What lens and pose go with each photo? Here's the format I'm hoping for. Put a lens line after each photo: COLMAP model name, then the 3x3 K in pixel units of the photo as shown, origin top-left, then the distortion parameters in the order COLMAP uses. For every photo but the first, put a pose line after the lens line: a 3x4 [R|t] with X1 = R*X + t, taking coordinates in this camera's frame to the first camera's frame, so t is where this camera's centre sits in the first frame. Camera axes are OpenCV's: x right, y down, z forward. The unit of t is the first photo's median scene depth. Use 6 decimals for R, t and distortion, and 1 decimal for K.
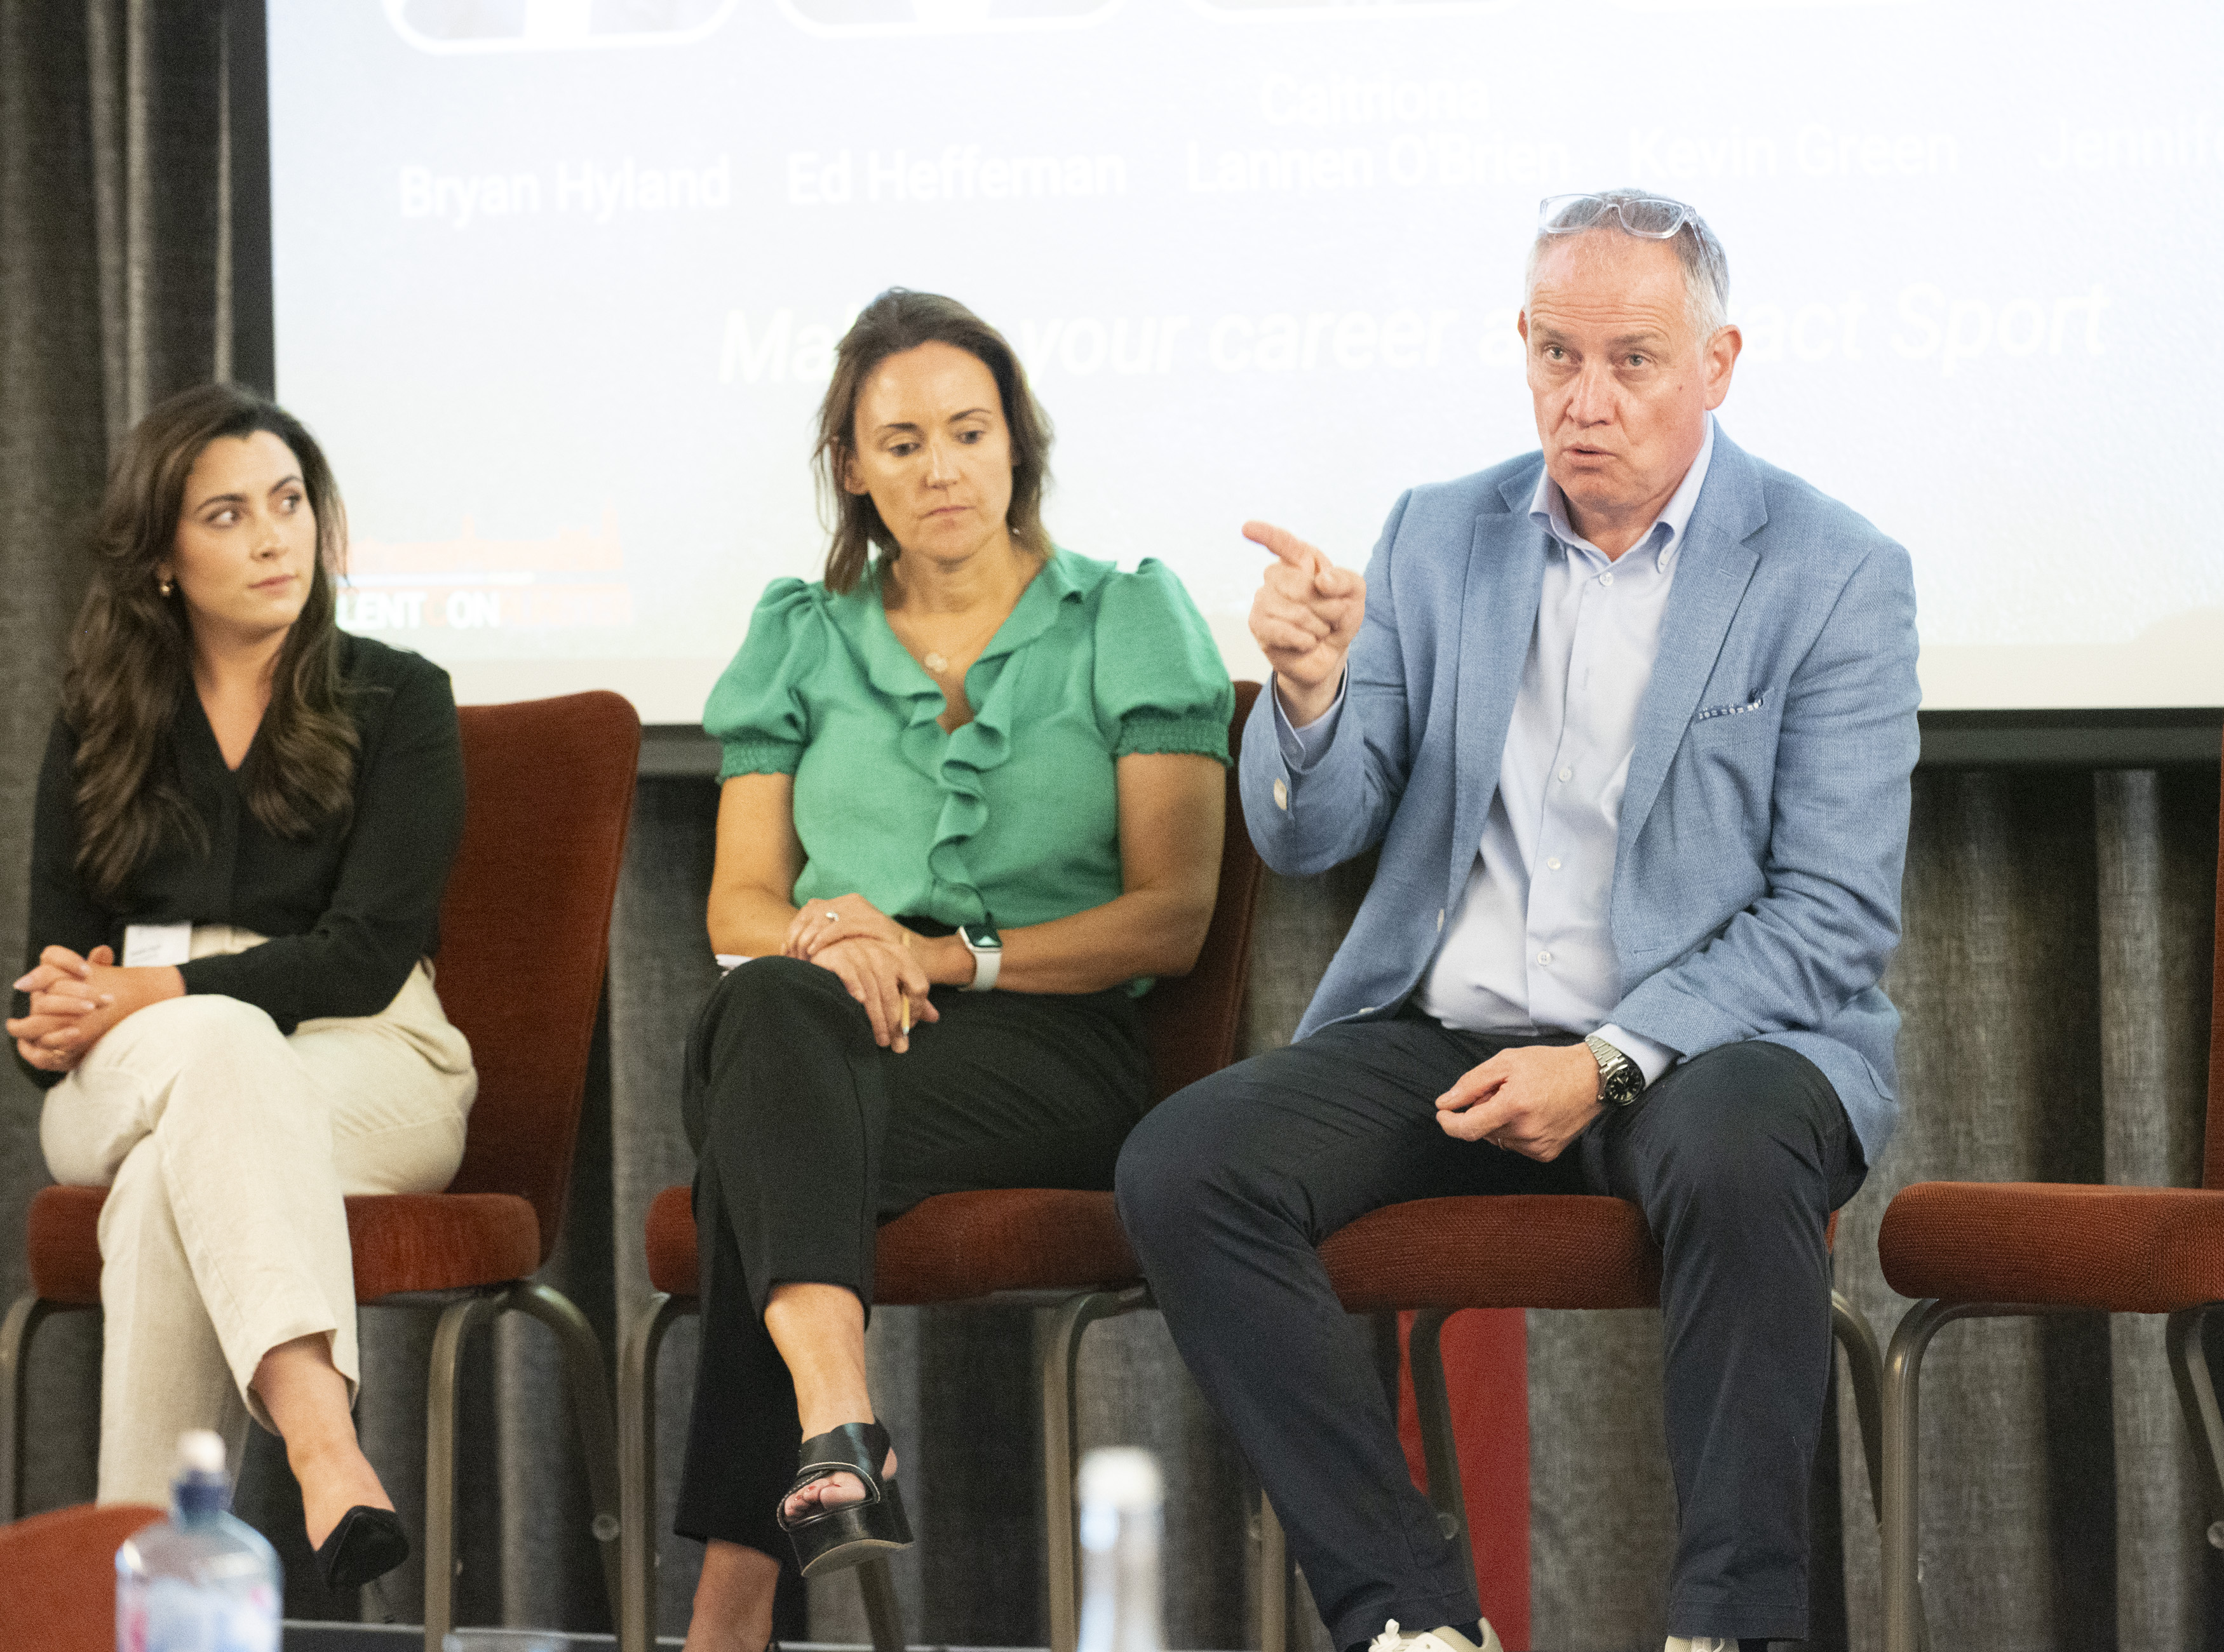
lens RADIAL K [[11811.6, 0, 1120.0], [0, 11811.6, 823.5], [0, 0, 1]] dist [-0.343651, 0.000000]
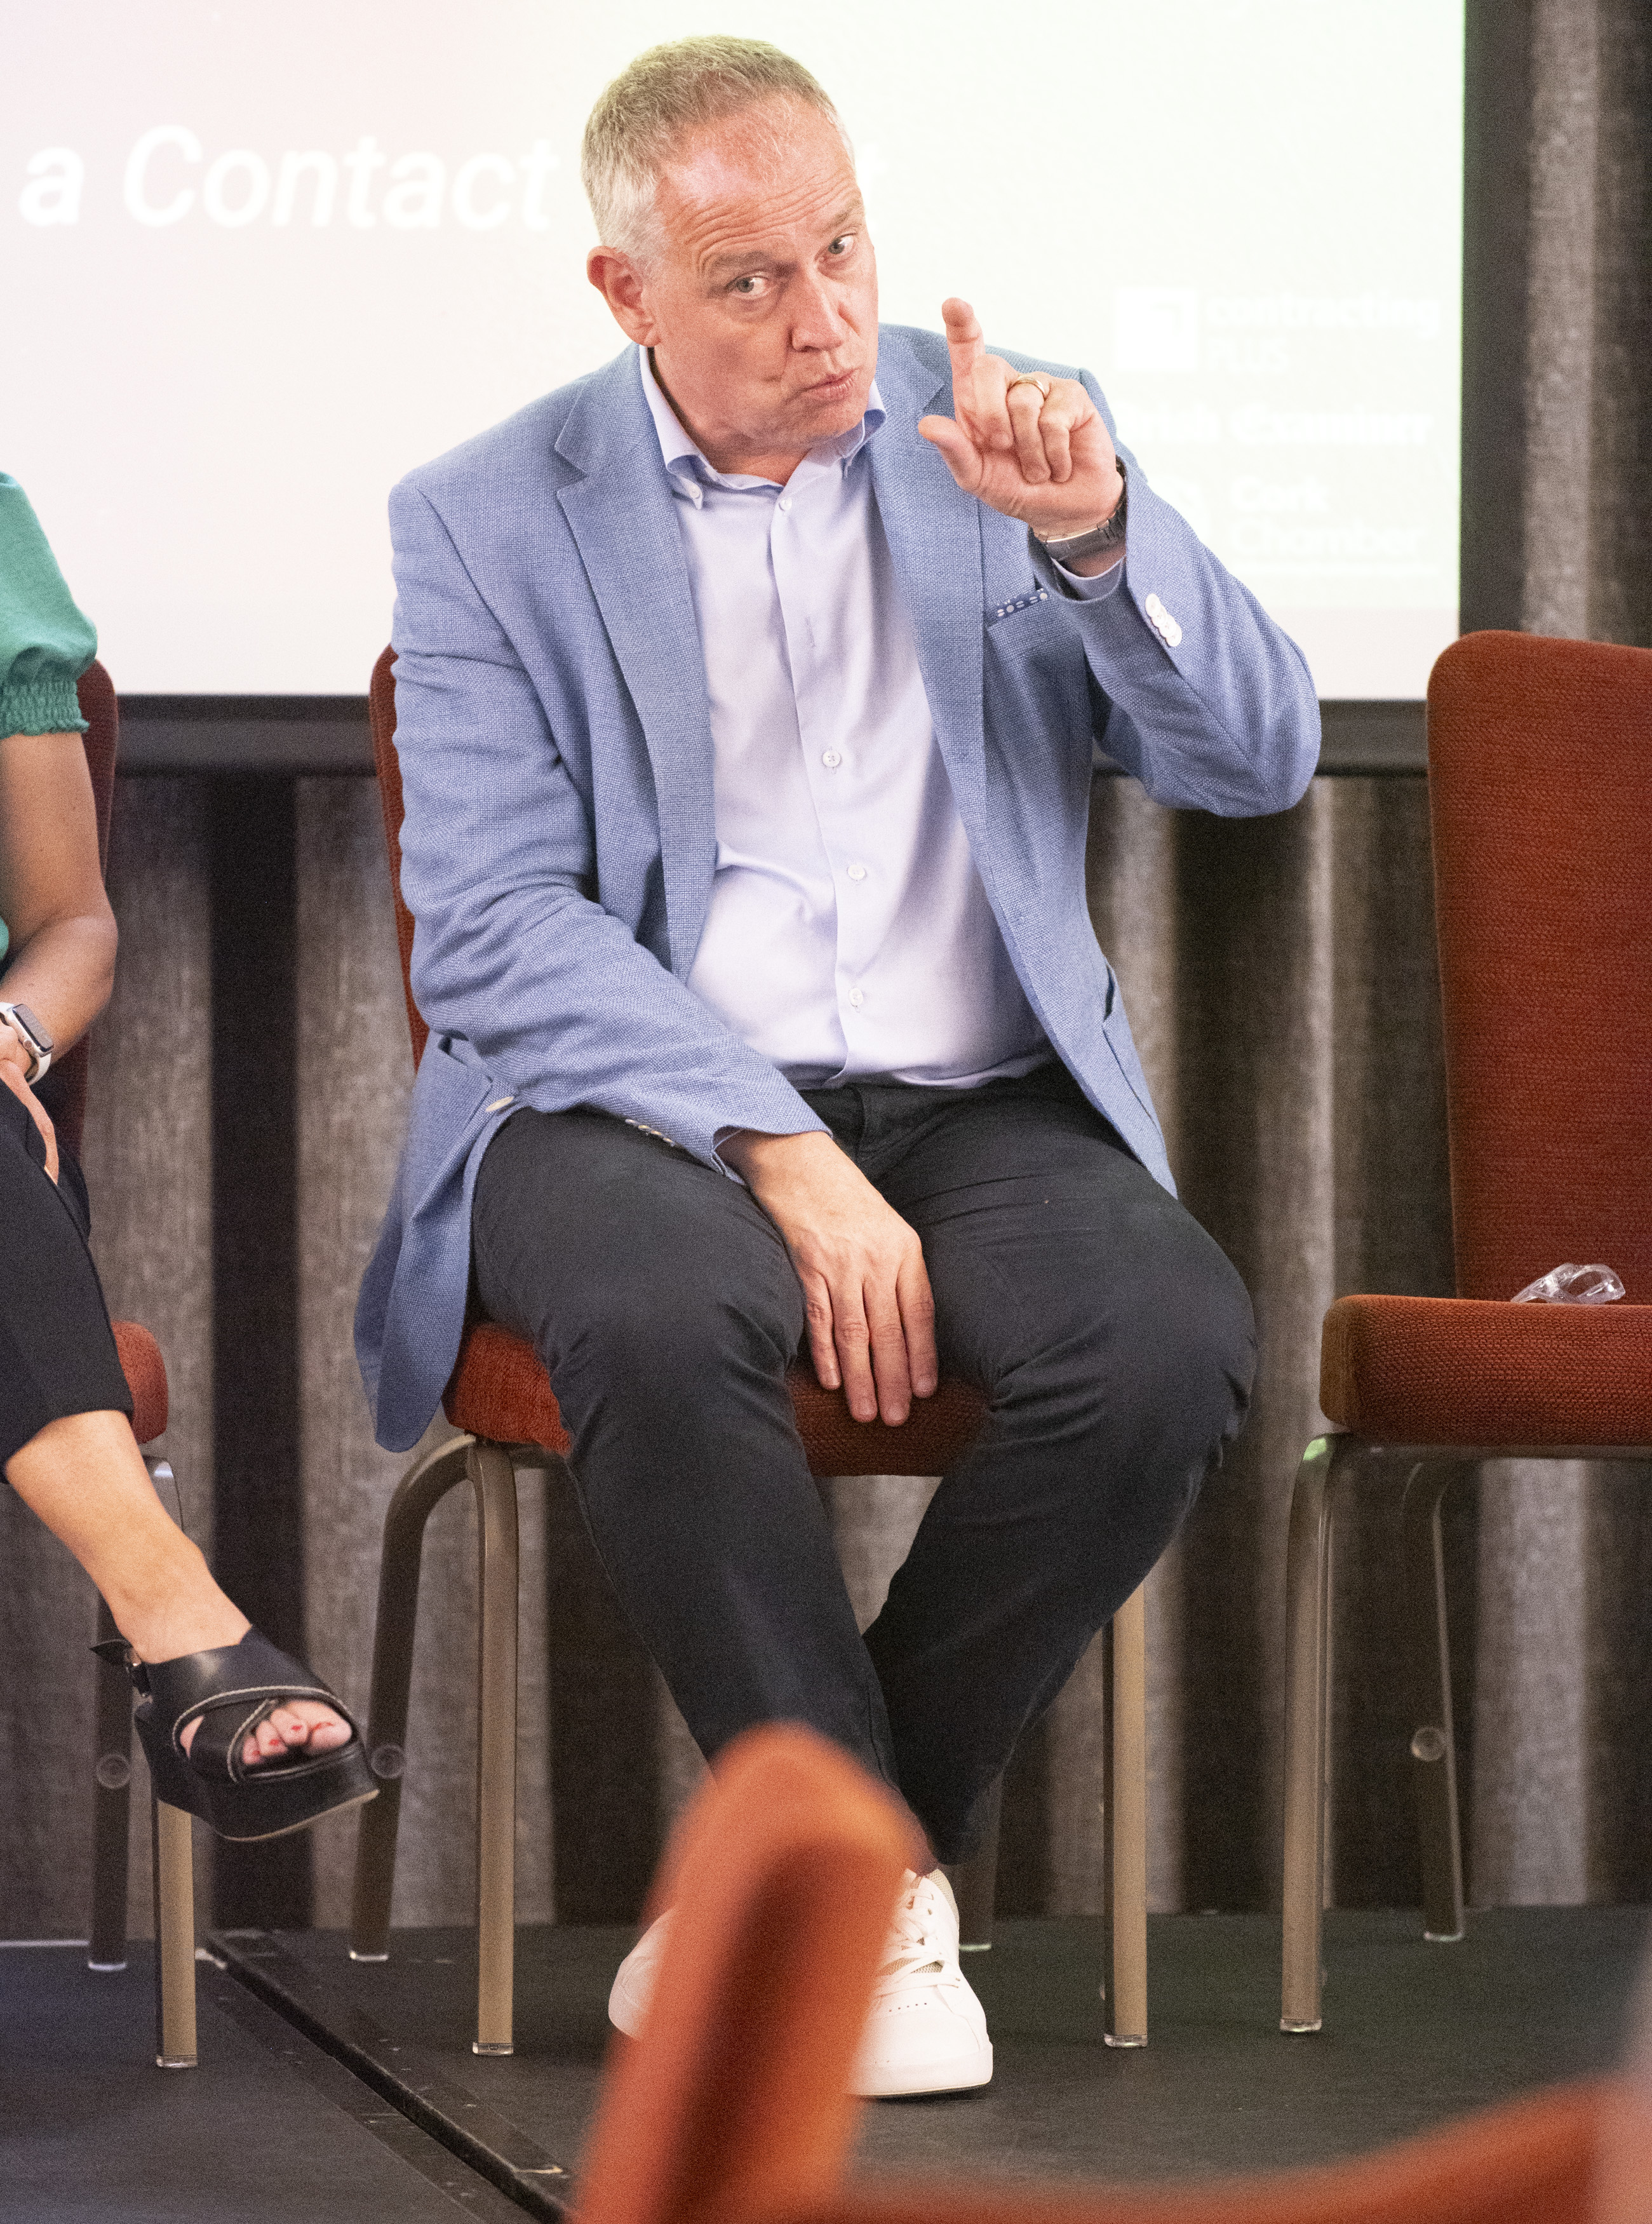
lens RADIAL K [[14990.7, 0, 828.4], [0, 14990.7, 1114.3], [0, 0, 1]] dist [0.289290, 0.000000]
pose [[0.833569, -0.000632, 0.552415, -0.469842], [-0.007019, 0.999907, 0.011736, 0.006345], [-0.552371, -0.013660, 0.833486, 0.179575]]
